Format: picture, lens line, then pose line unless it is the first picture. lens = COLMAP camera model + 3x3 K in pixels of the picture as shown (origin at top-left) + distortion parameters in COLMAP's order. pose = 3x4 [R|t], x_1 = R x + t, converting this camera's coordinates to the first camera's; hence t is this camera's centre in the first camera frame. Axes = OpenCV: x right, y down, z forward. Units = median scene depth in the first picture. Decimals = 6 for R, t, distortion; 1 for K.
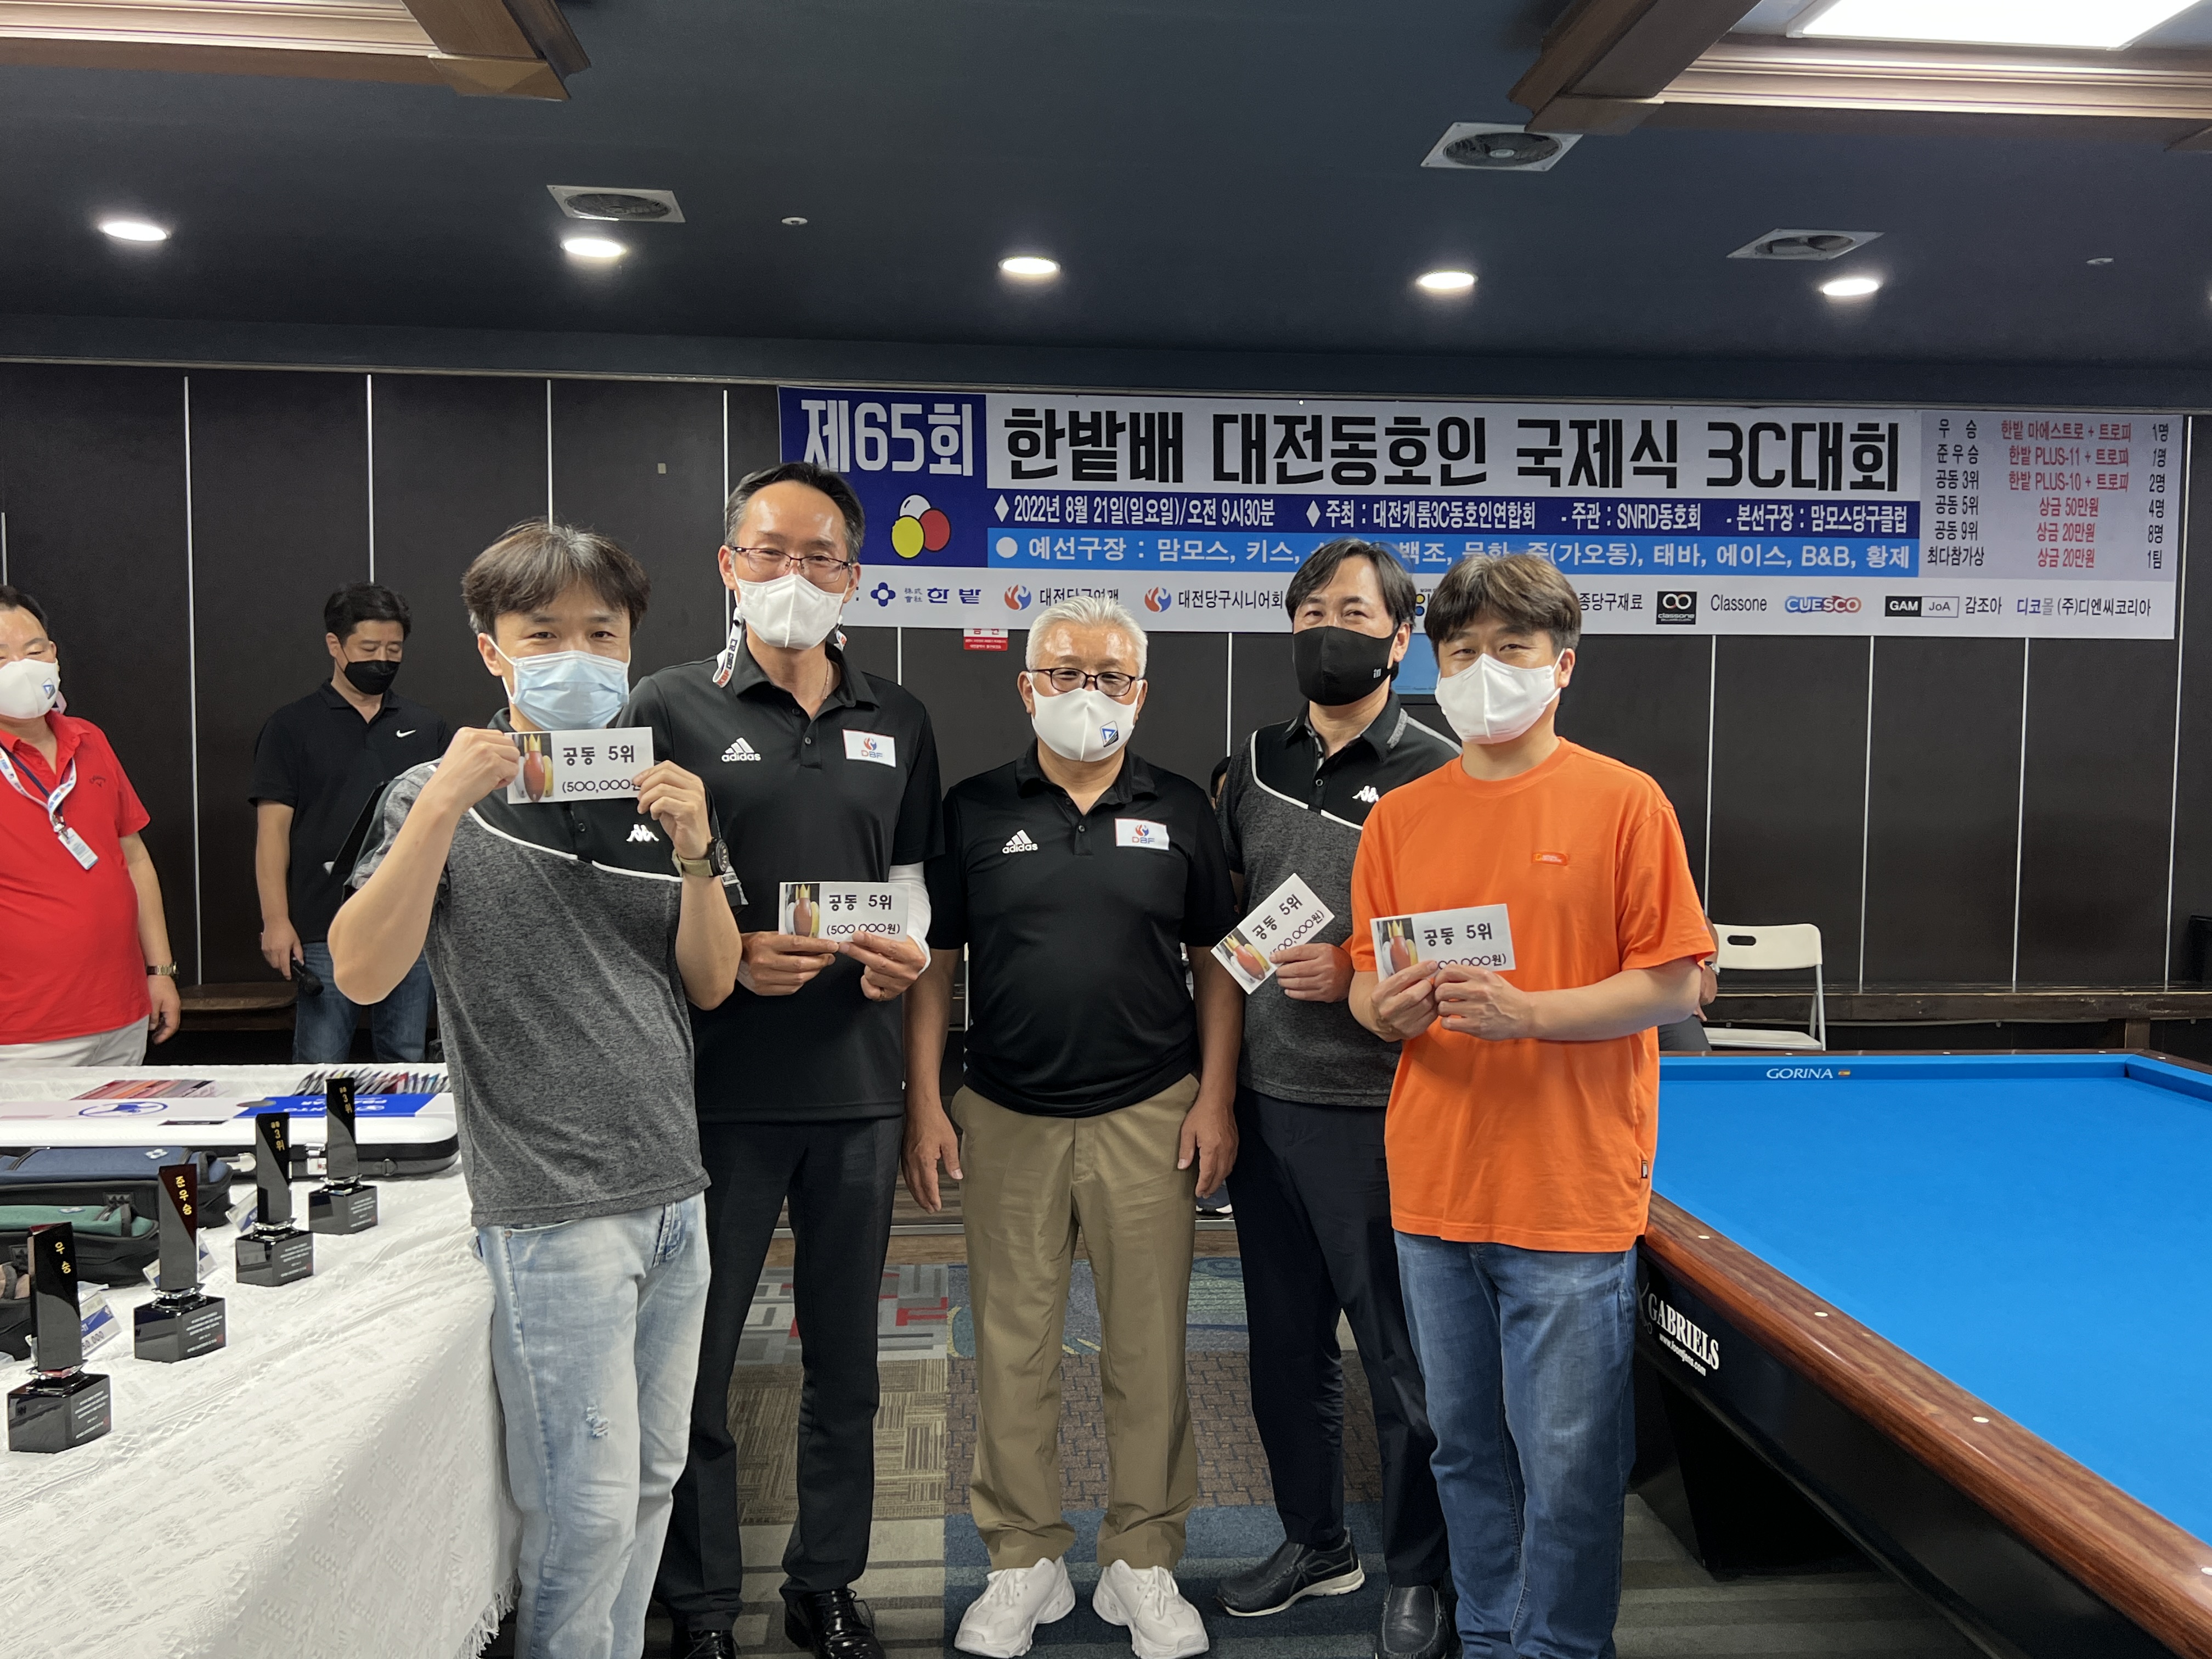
lens RADIAL K [[1961.3, 0, 1126.0], [0, 1961.3, 839.8], [0, 0, 1]] dist [0.068125, -0.076263]
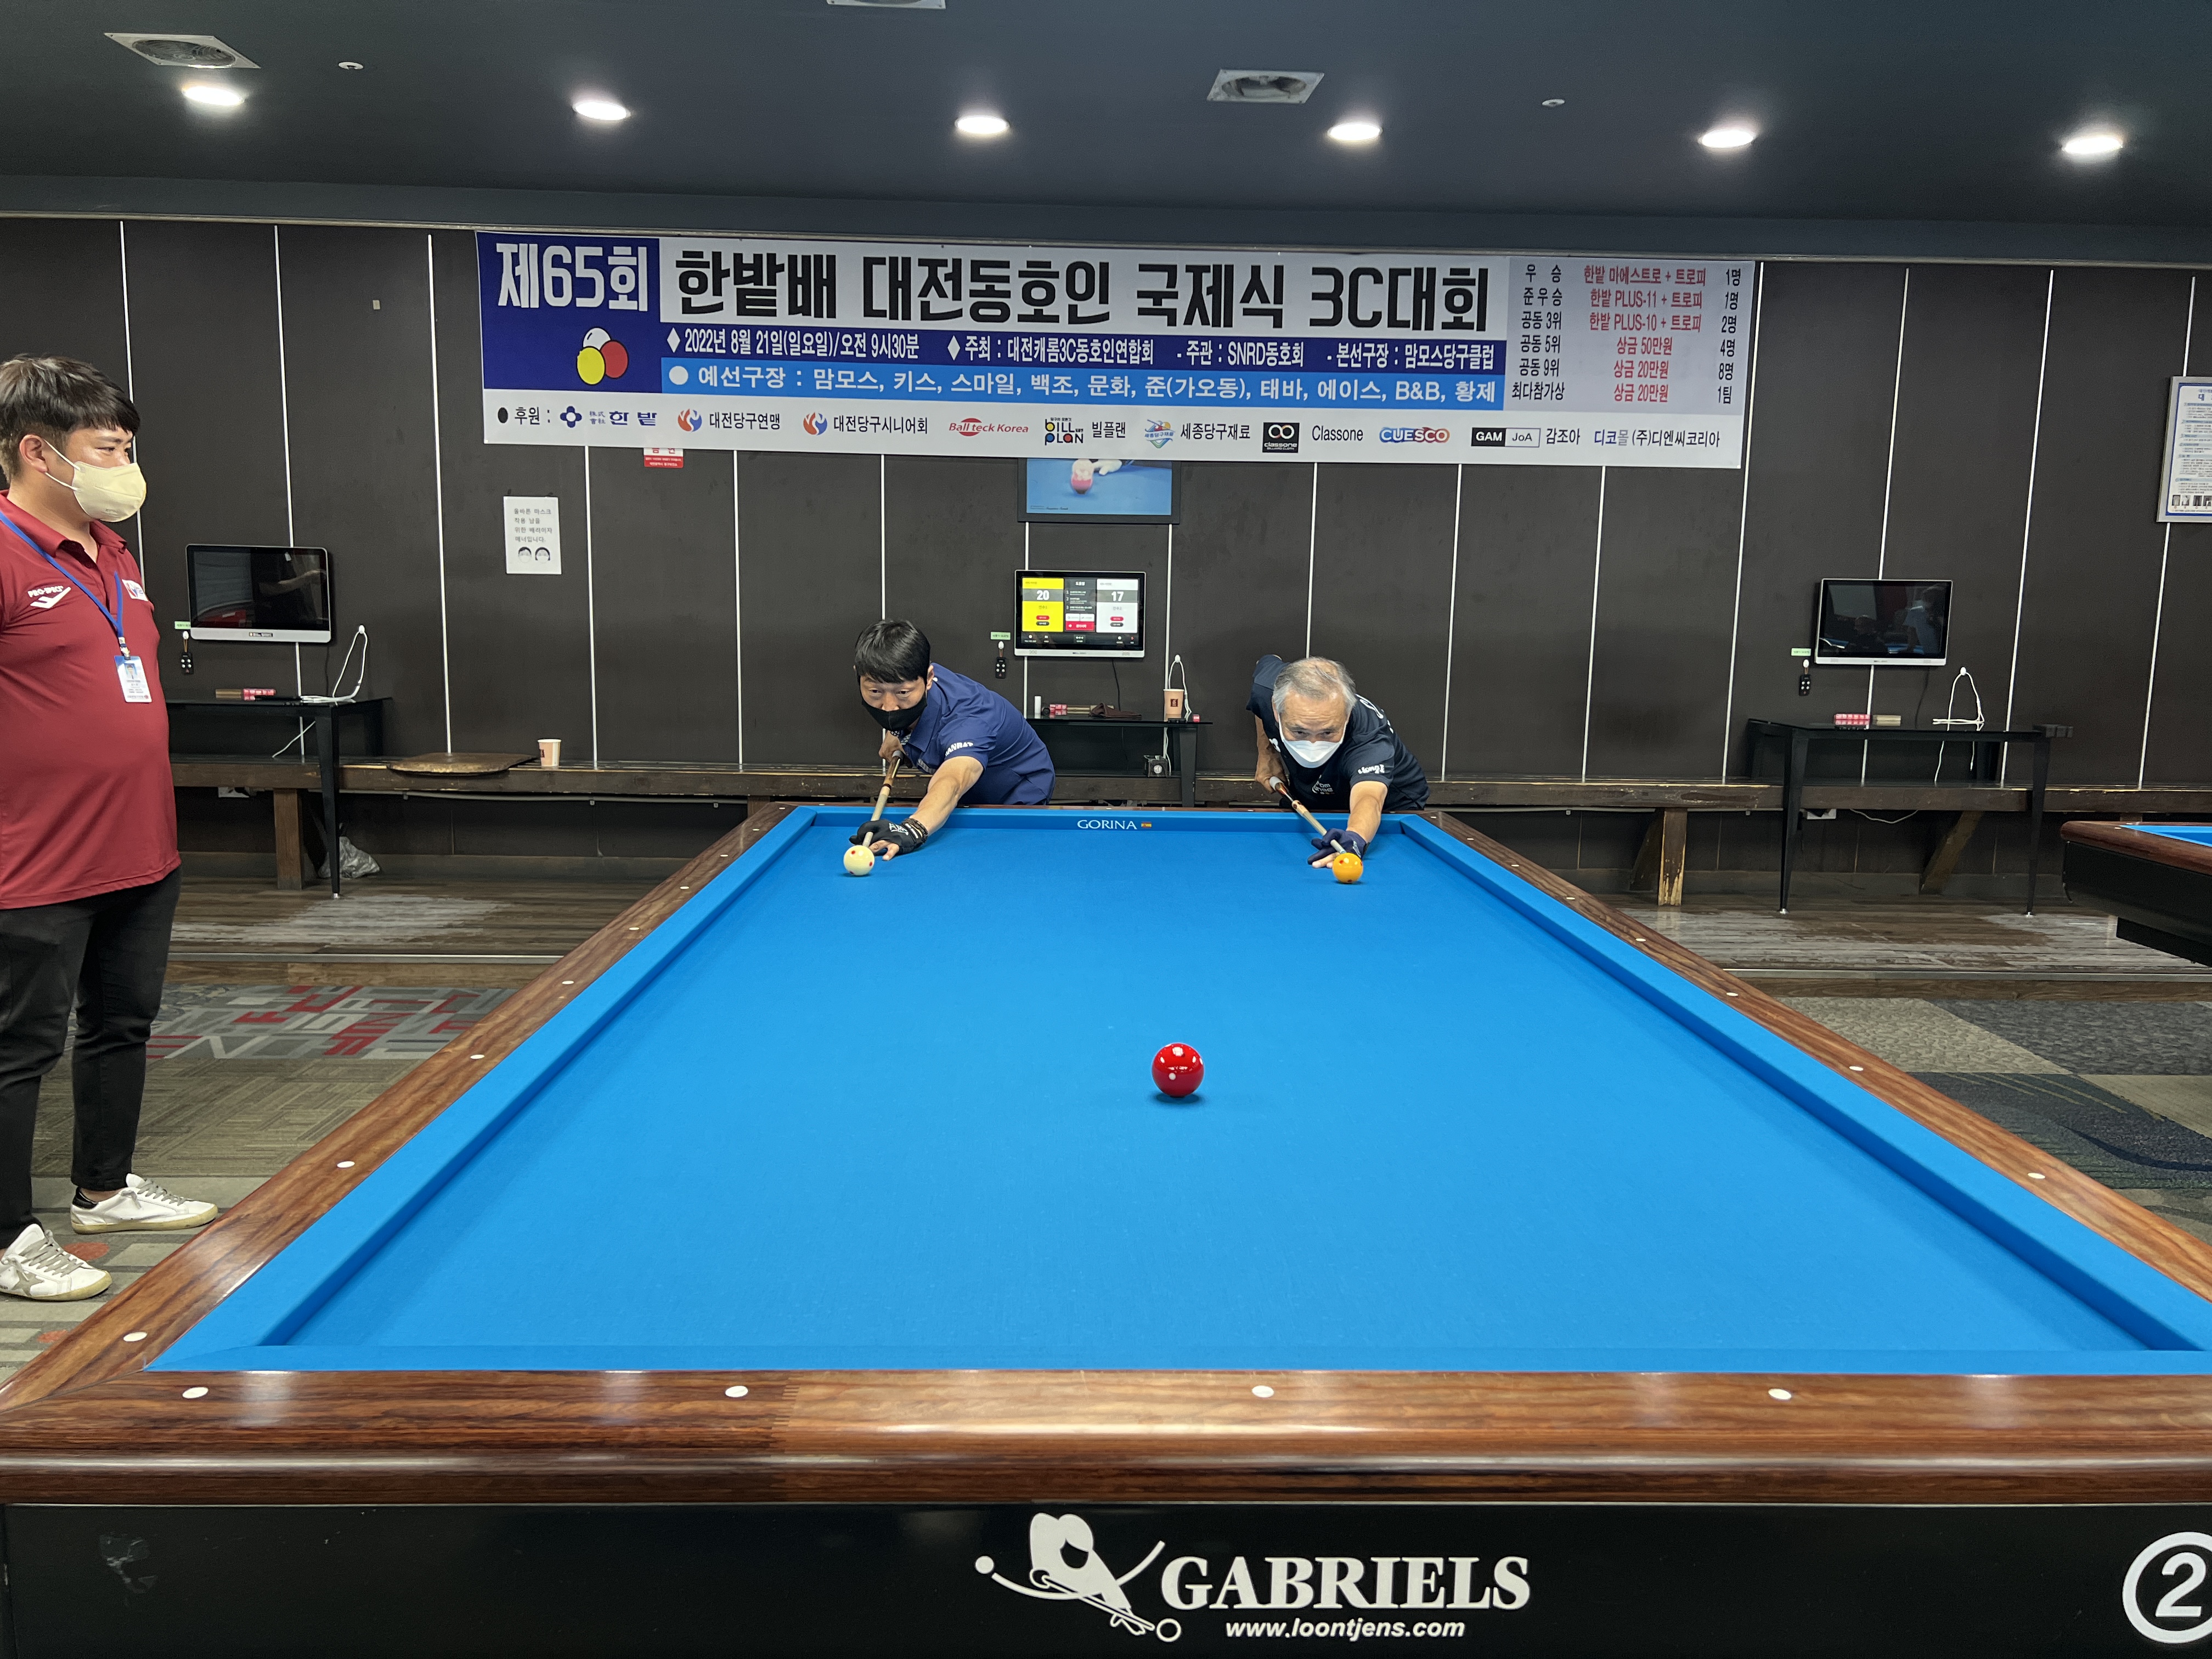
lens RADIAL K [[1677.3, 0, 1126.2], [0, 1677.3, 818.5], [0, 0, 1]] dist [0.065499, -0.084894]
pose [[0.997881, 0.019370, -0.062119, 0.262014], [-0.014295, 0.996601, 0.081126, 0.022940], [0.063479, -0.080066, 0.994766, 0.024531]]
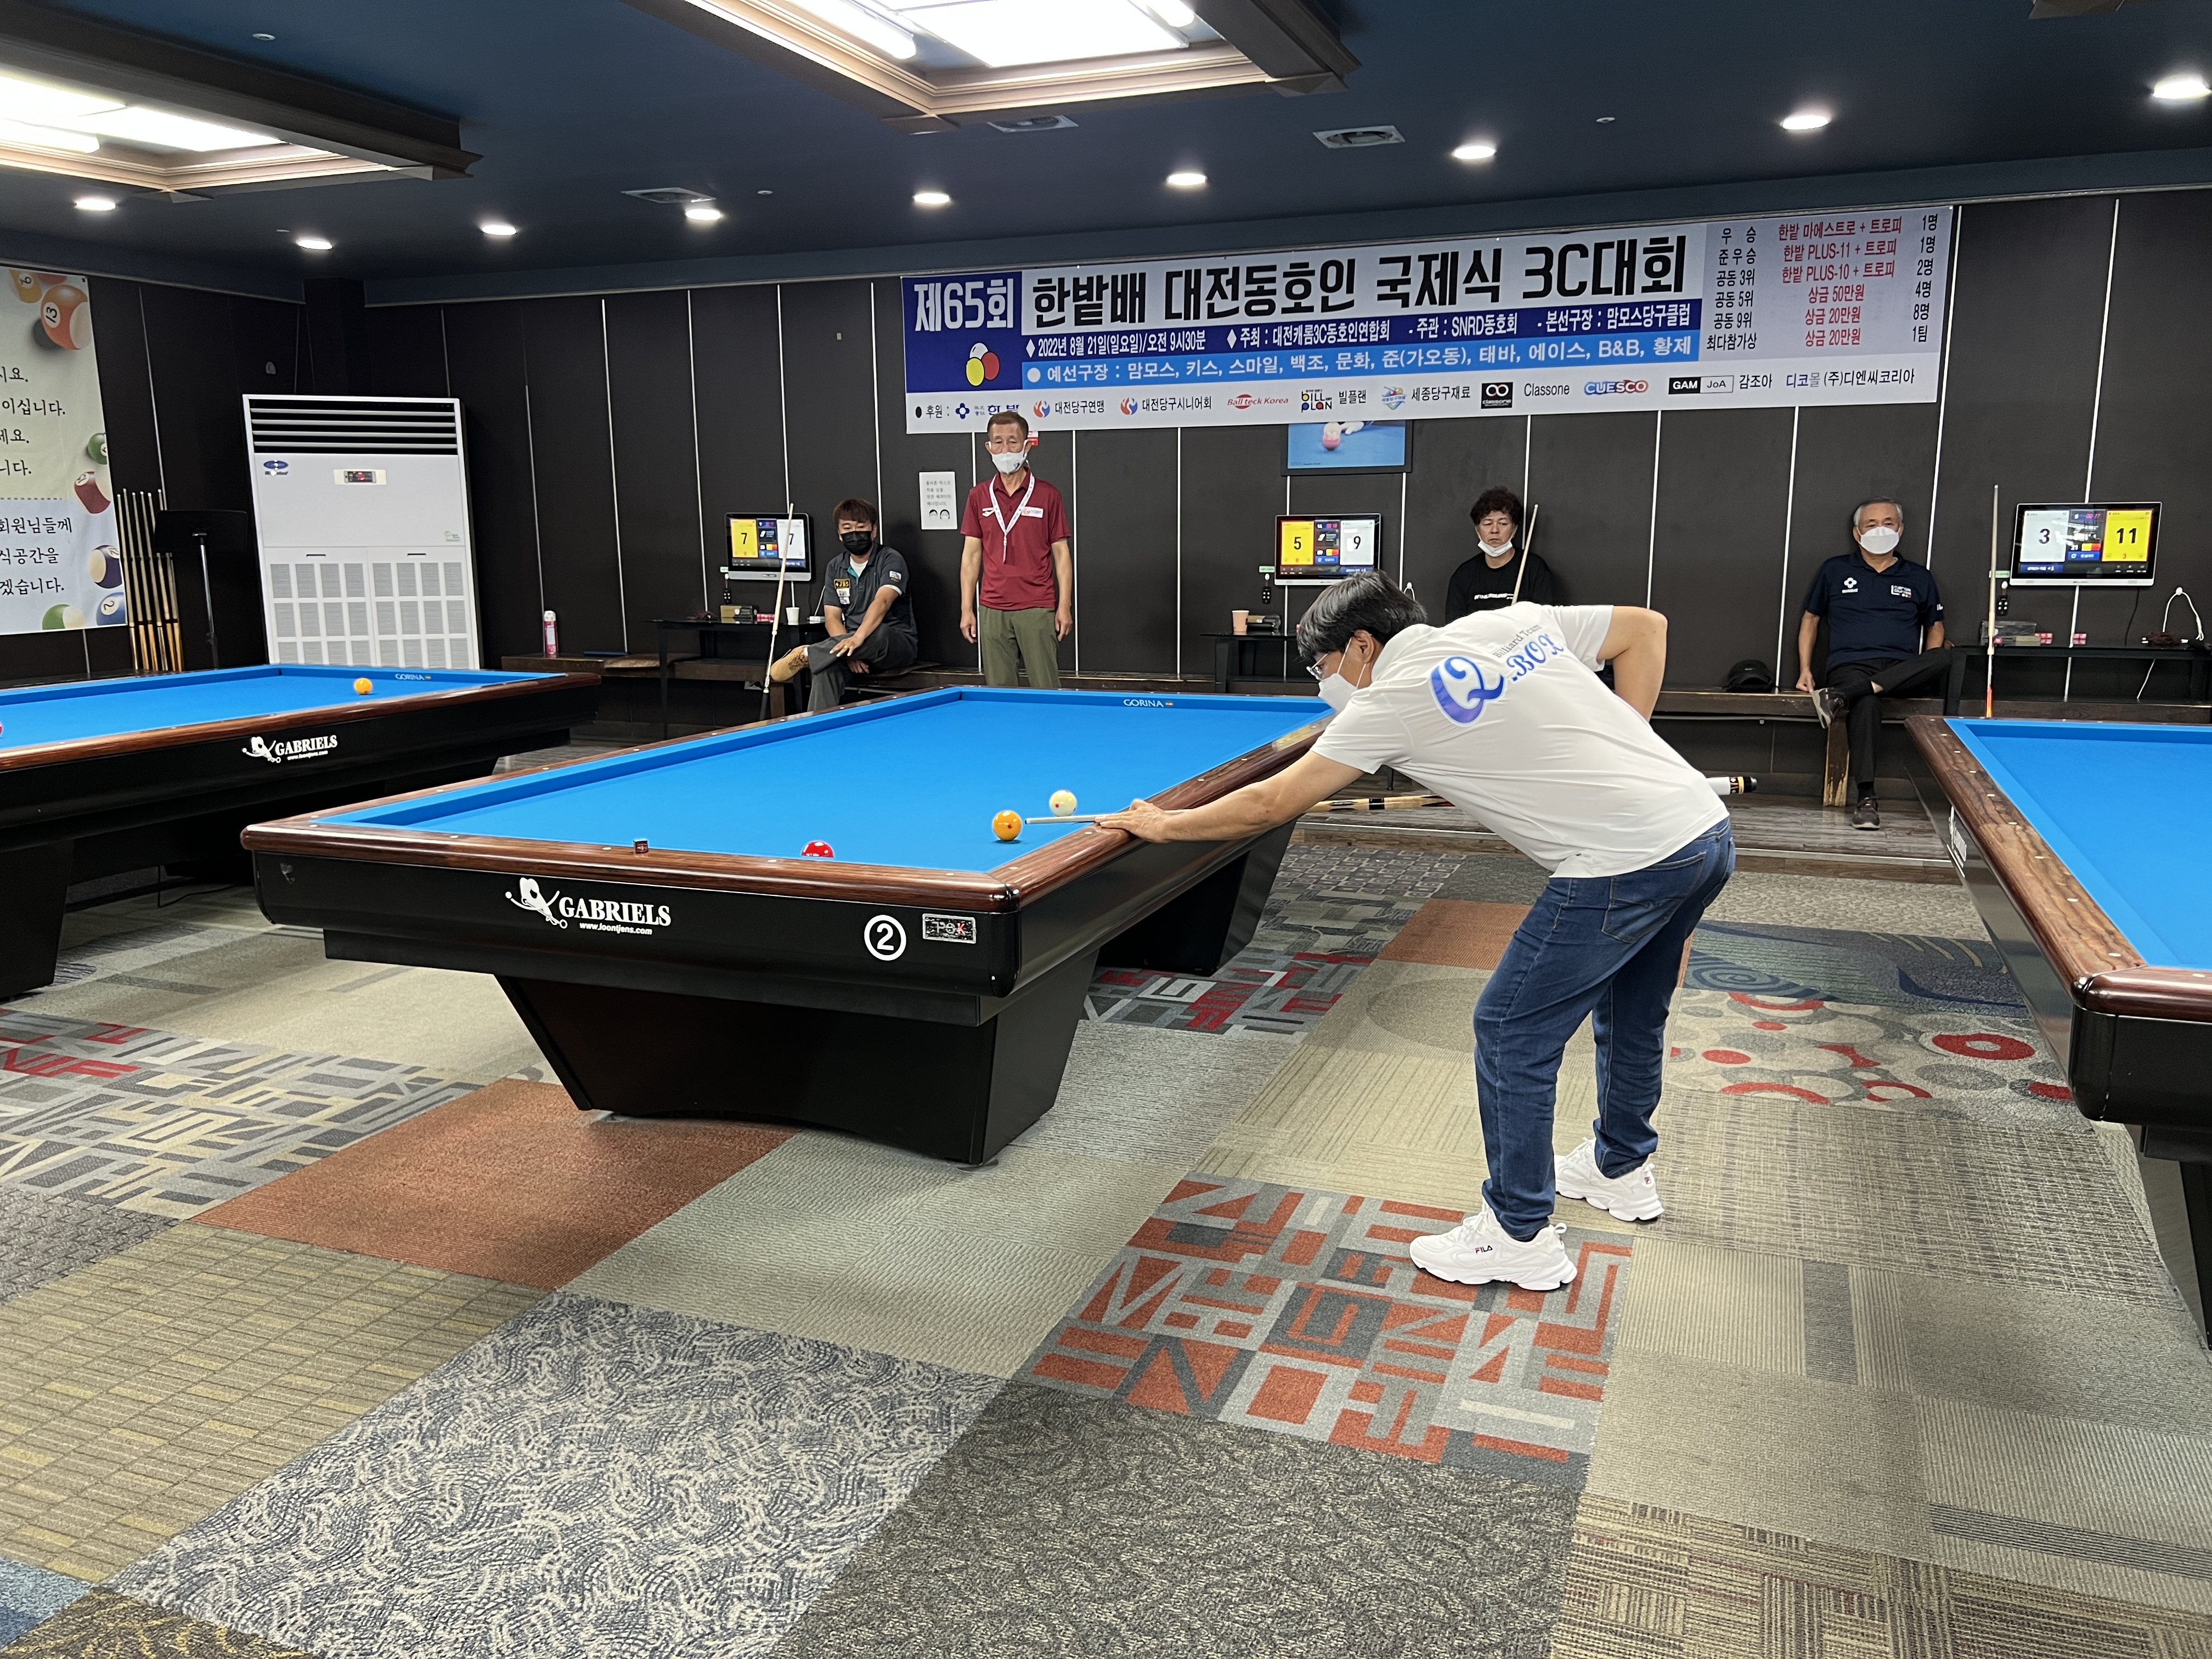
lens RADIAL K [[1677.3, 0, 1113.0], [0, 1677.3, 822.7], [0, 0, 1]] dist [0.065499, -0.084894]
pose [[0.894858, 0.066810, -0.441323, 0.583361], [-0.011518, 0.991862, 0.126799, 0.026538], [0.446203, -0.108384, 0.888344, -0.154392]]
